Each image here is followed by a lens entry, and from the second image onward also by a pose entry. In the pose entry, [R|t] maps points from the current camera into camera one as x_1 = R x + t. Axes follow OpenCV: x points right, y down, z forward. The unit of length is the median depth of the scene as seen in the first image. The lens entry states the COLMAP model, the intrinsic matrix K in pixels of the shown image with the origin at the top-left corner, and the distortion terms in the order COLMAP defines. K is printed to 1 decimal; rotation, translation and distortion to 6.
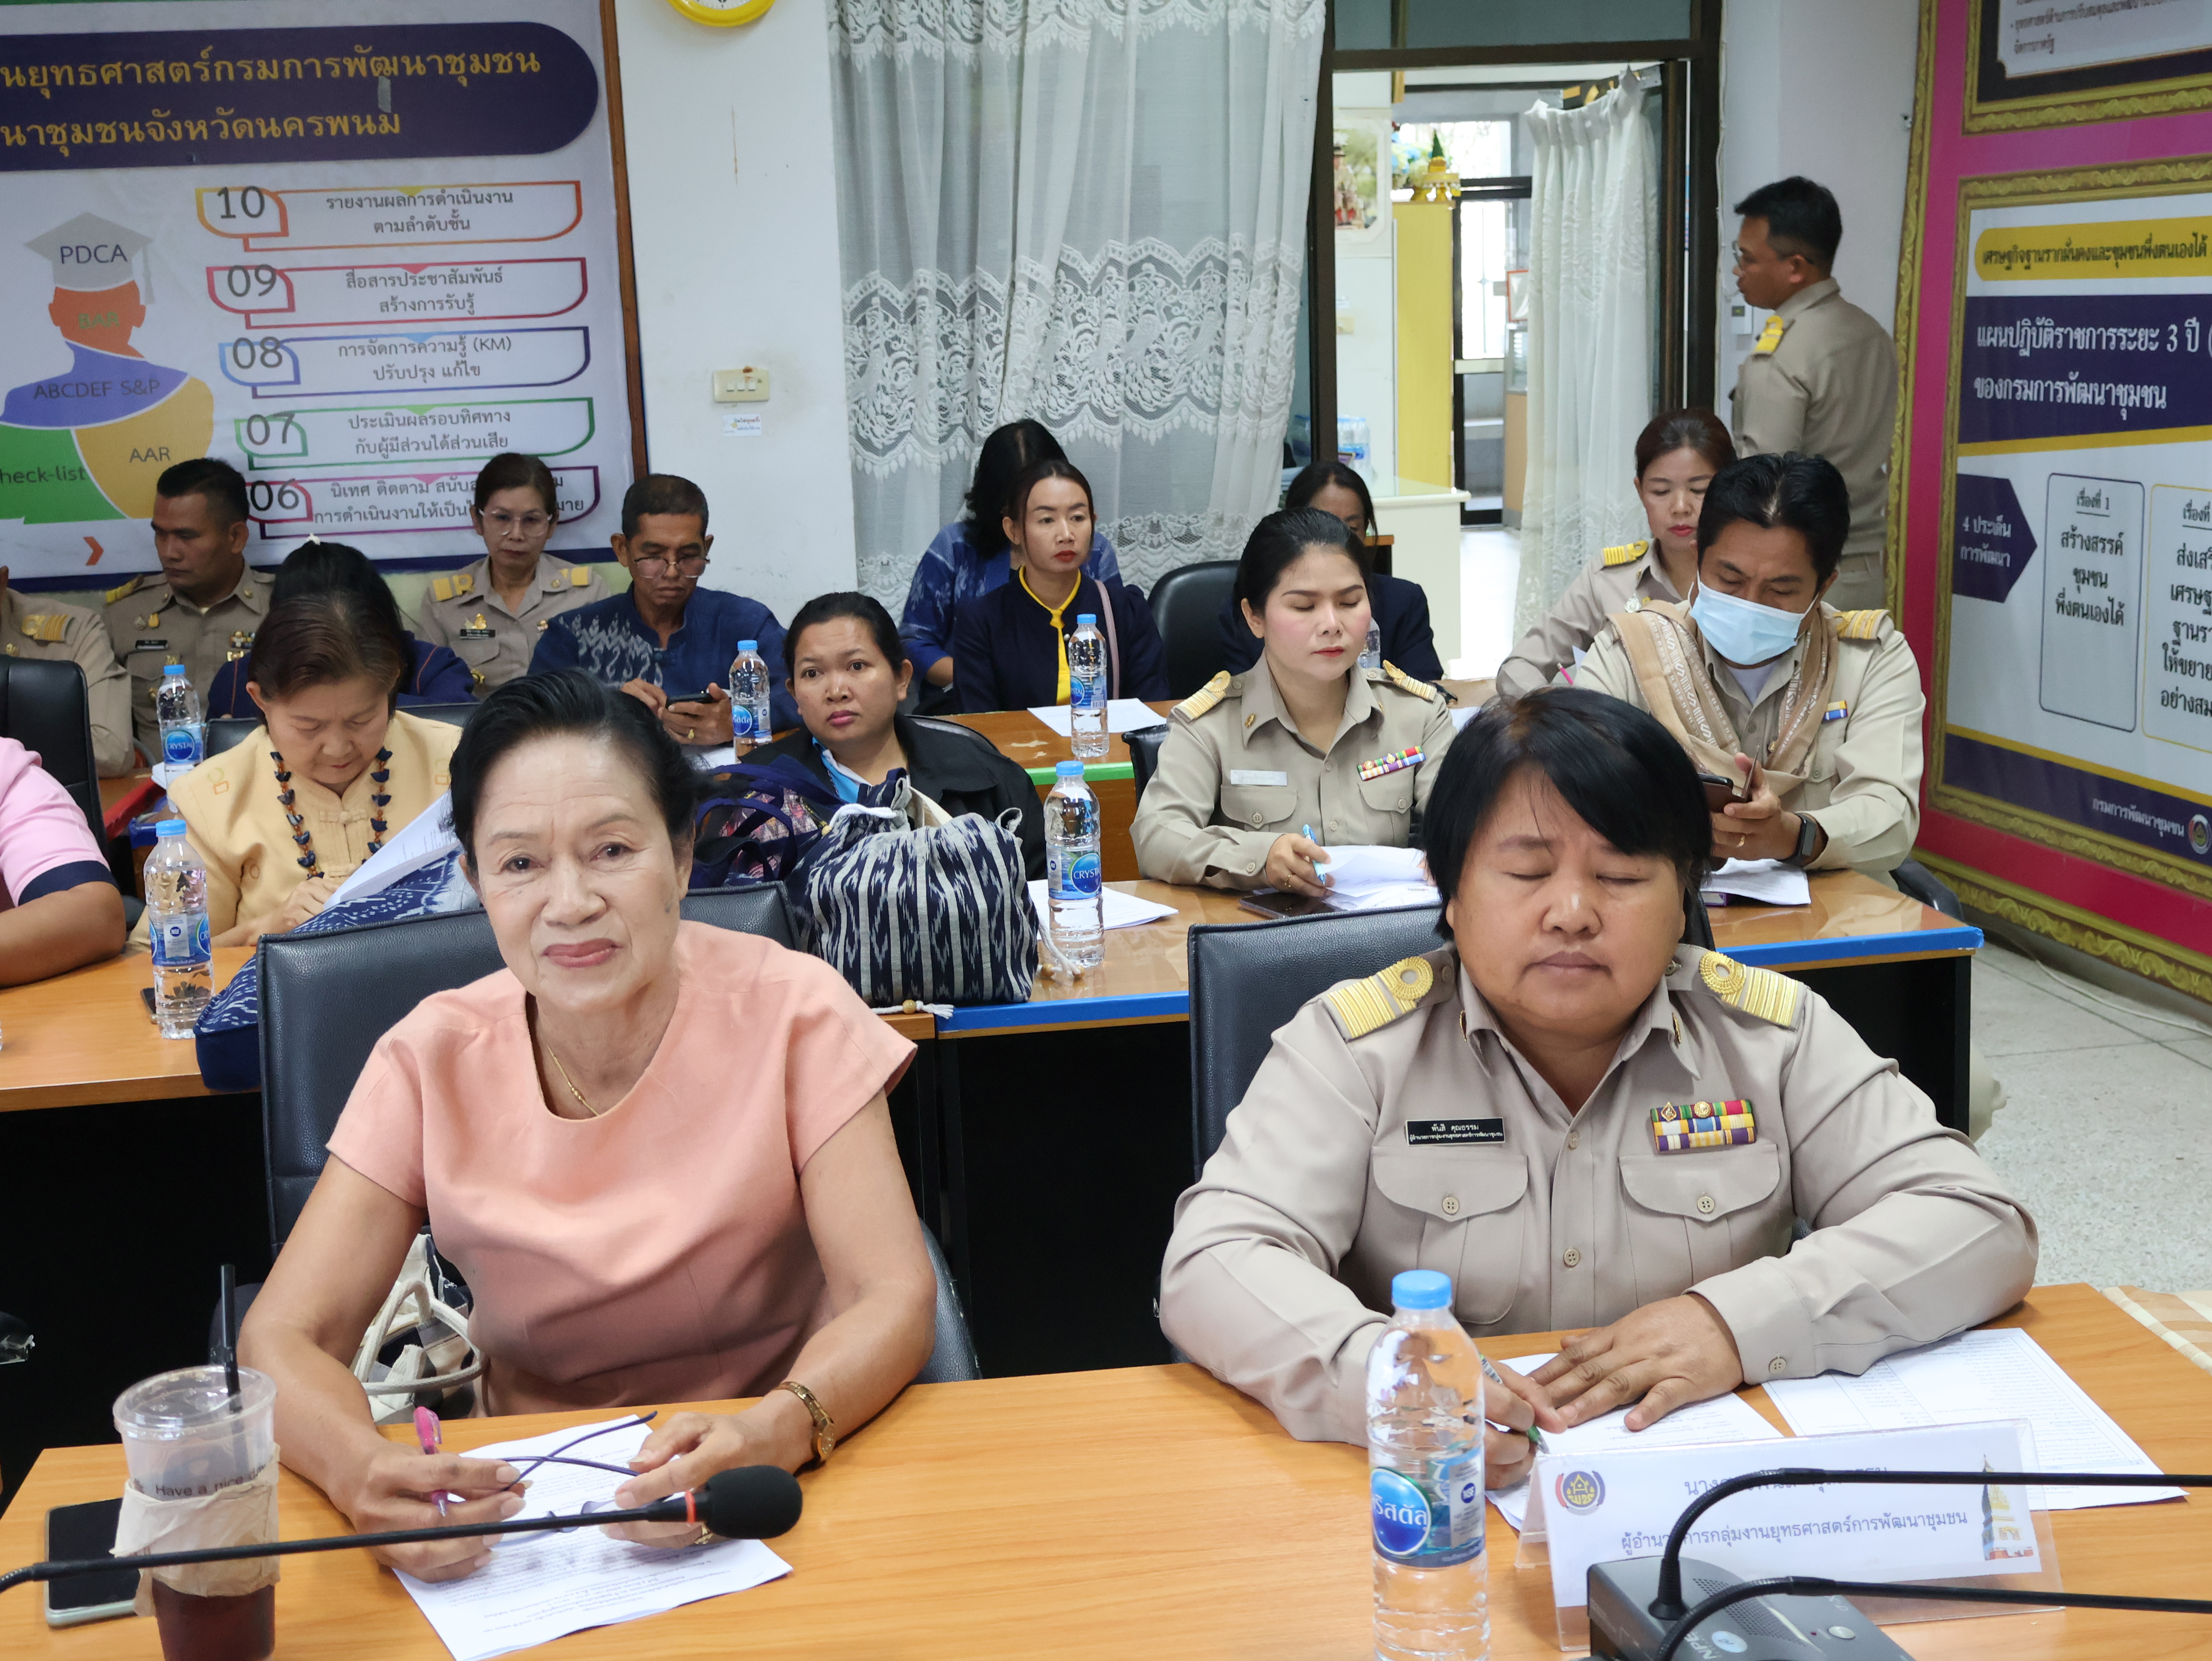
lens RADIAL K [[2796.9, 0, 1106.0], [0, 2796.9, 830.5], [0, 0, 1]] dist [0.023463, -0.049250]
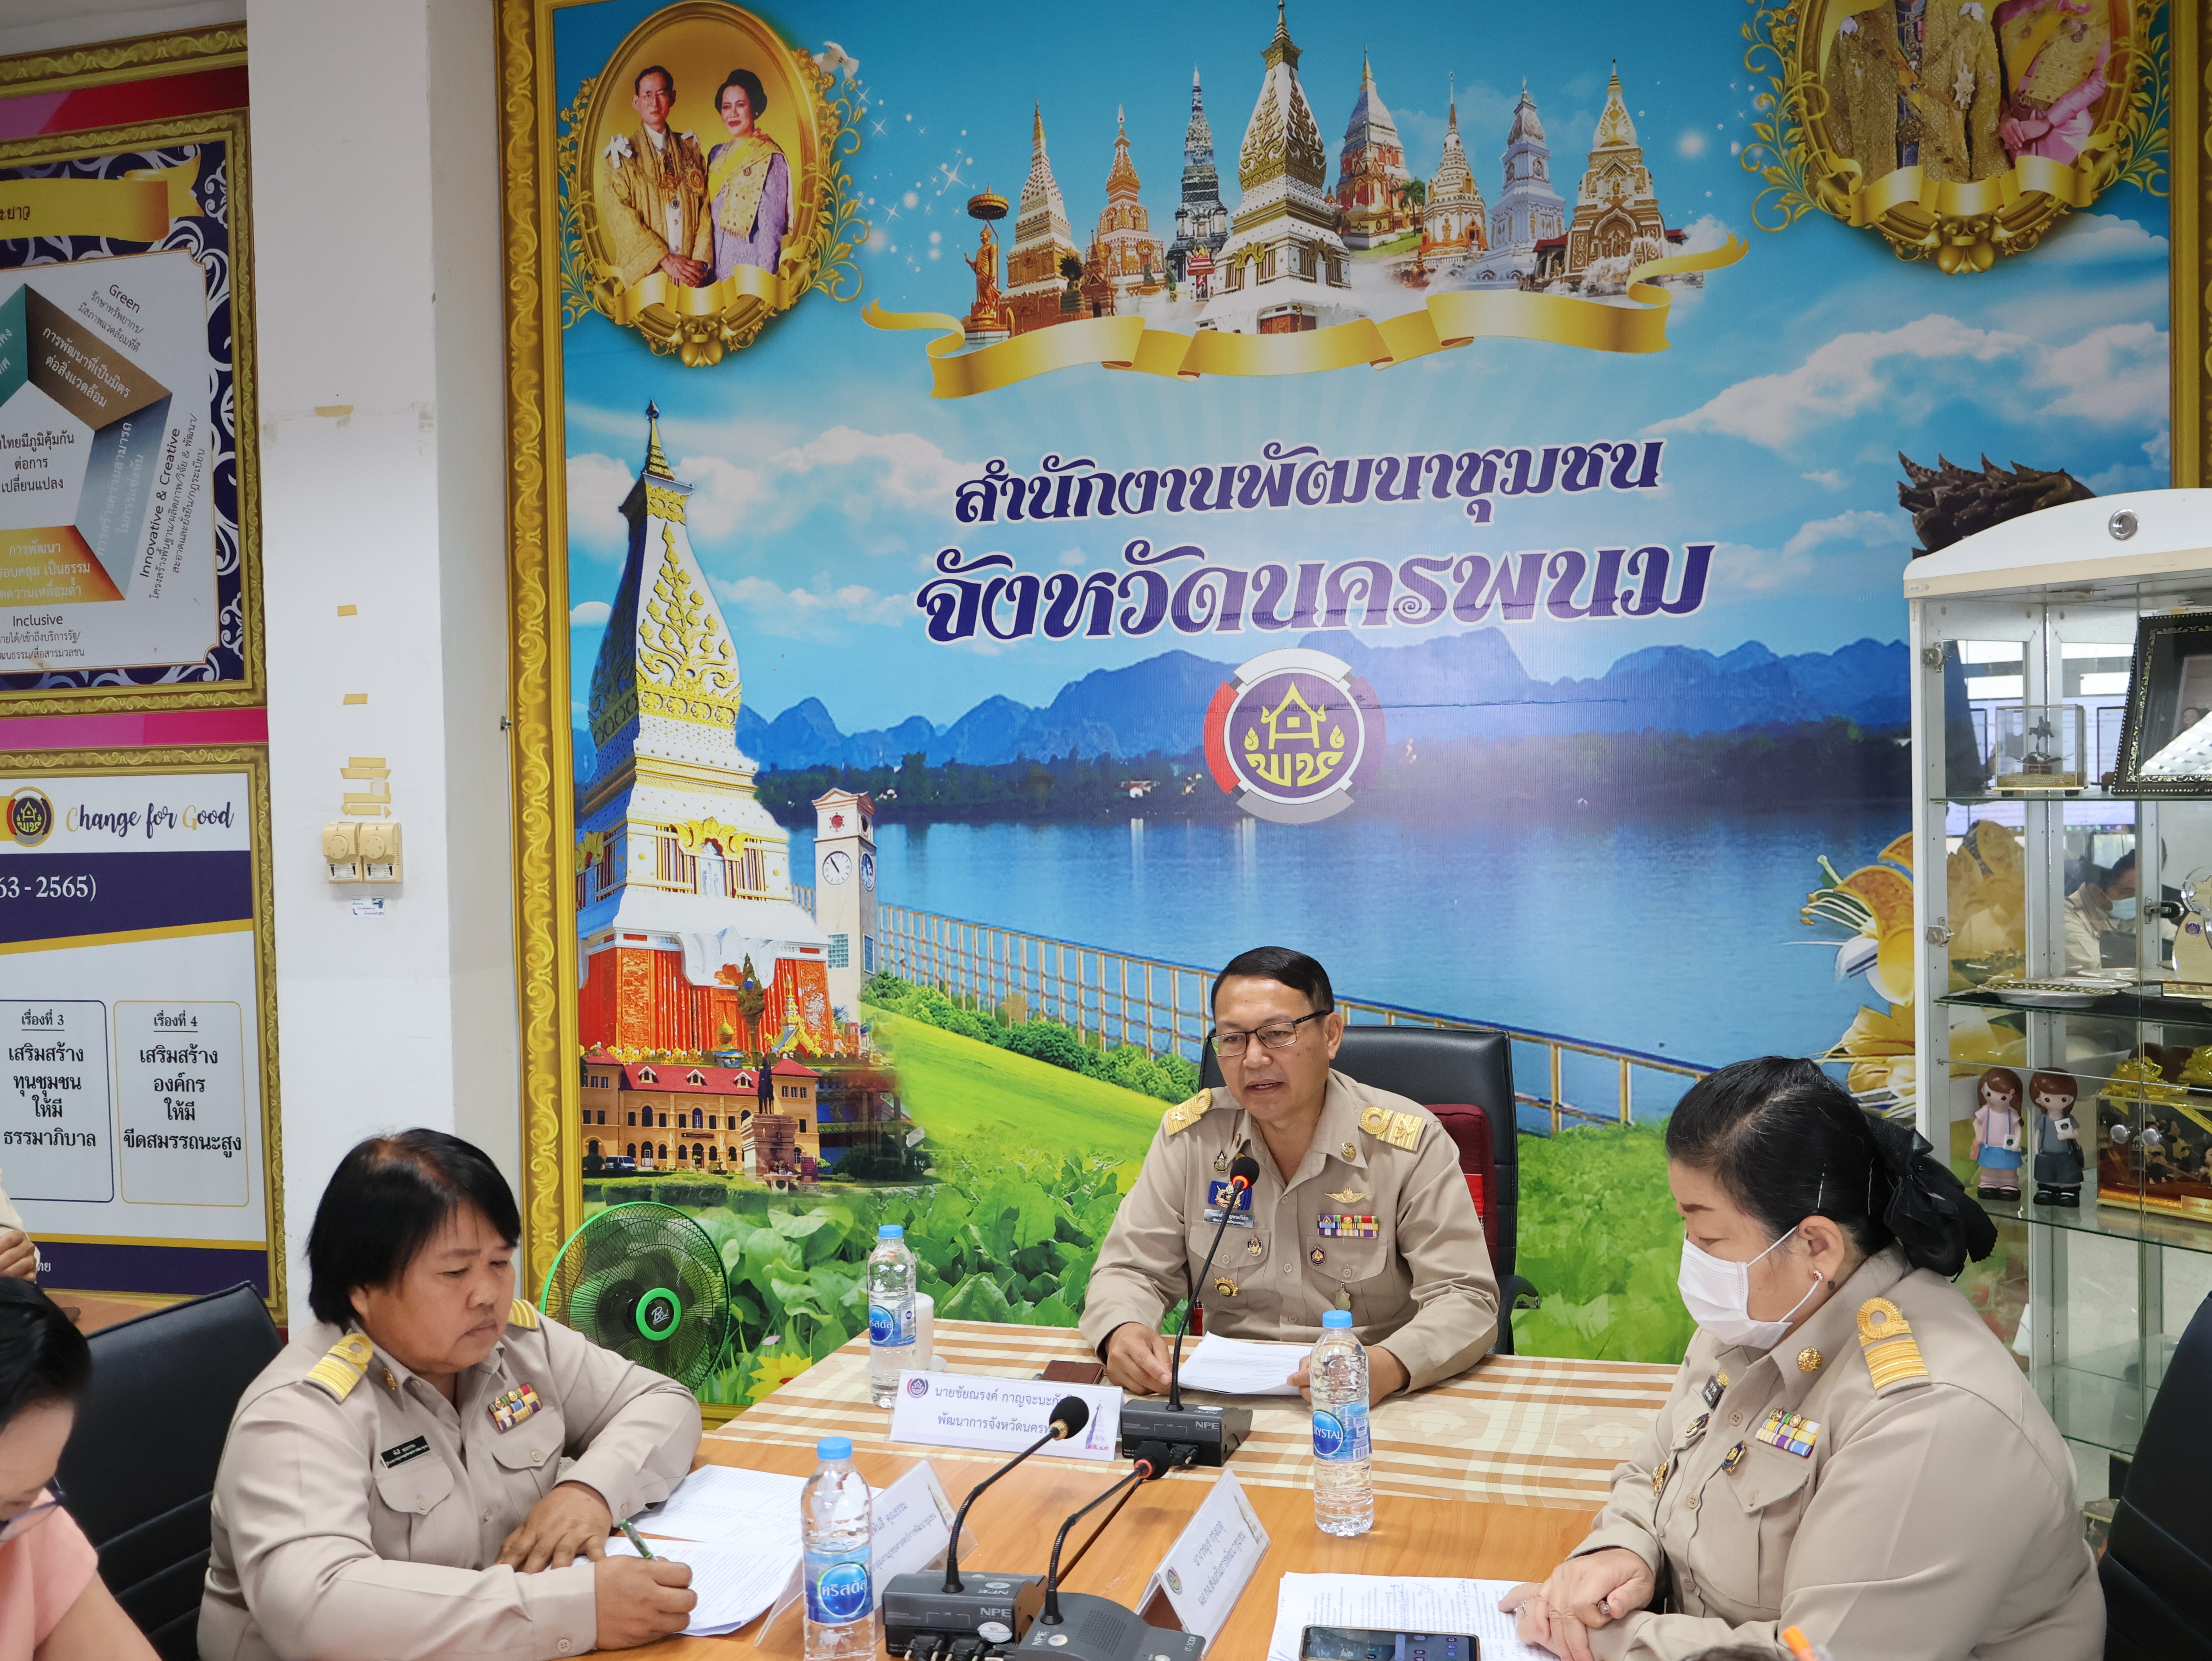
lens RADIAL K [[2081.4, 0, 1106.0], [0, 2081.4, 830.5], [0, 0, 1]] dist [-0.006431, 0.002969]
pose [[0.411952, -0.001007, 0.911205, -0.237041], [0.179044, 0.980594, -0.079862, -0.018104], [-0.893442, 0.196045, 0.404138, 0.072381]]
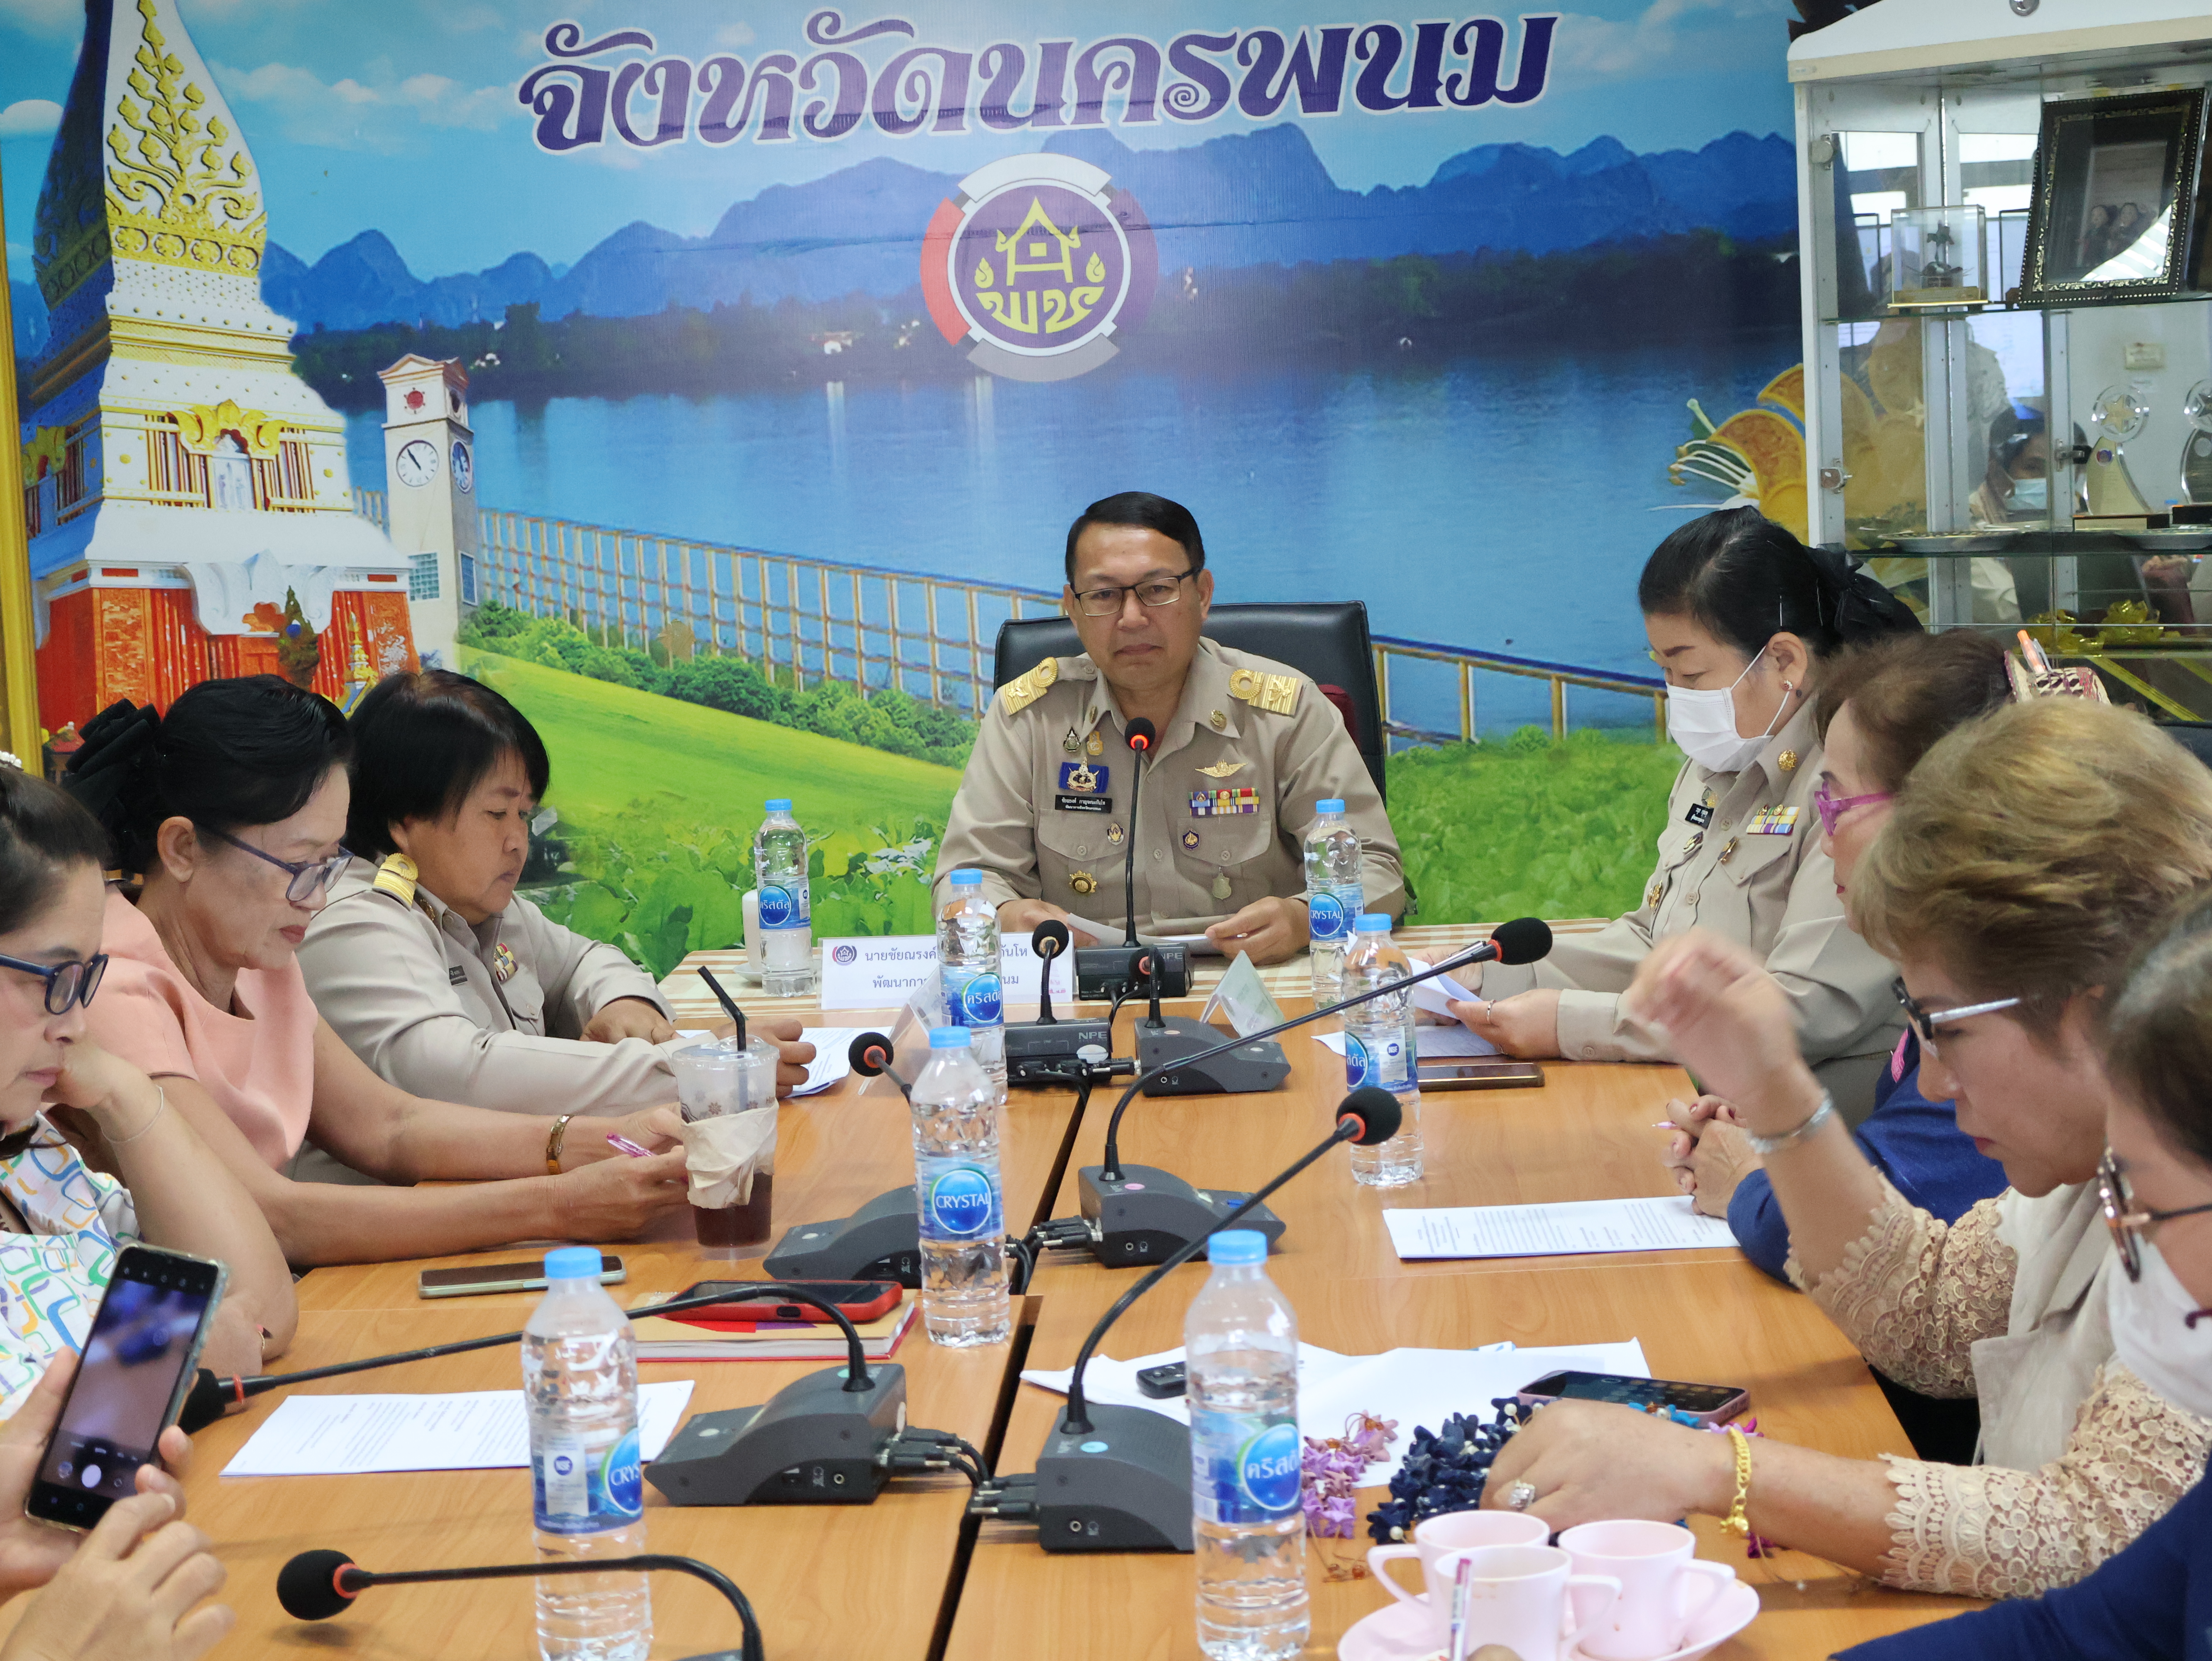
lens RADIAL K [[4143.3, 0, 1106.0], [0, 4143.3, 830.5], [0, 0, 1]] dist [0.010049, -0.072793]
pose [[0.187128, -0.080937, 0.978996, -0.633708], [0.225712, 0.973478, 0.037338, 0.012073], [-0.956053, 0.213984, 0.200433, 0.091229]]
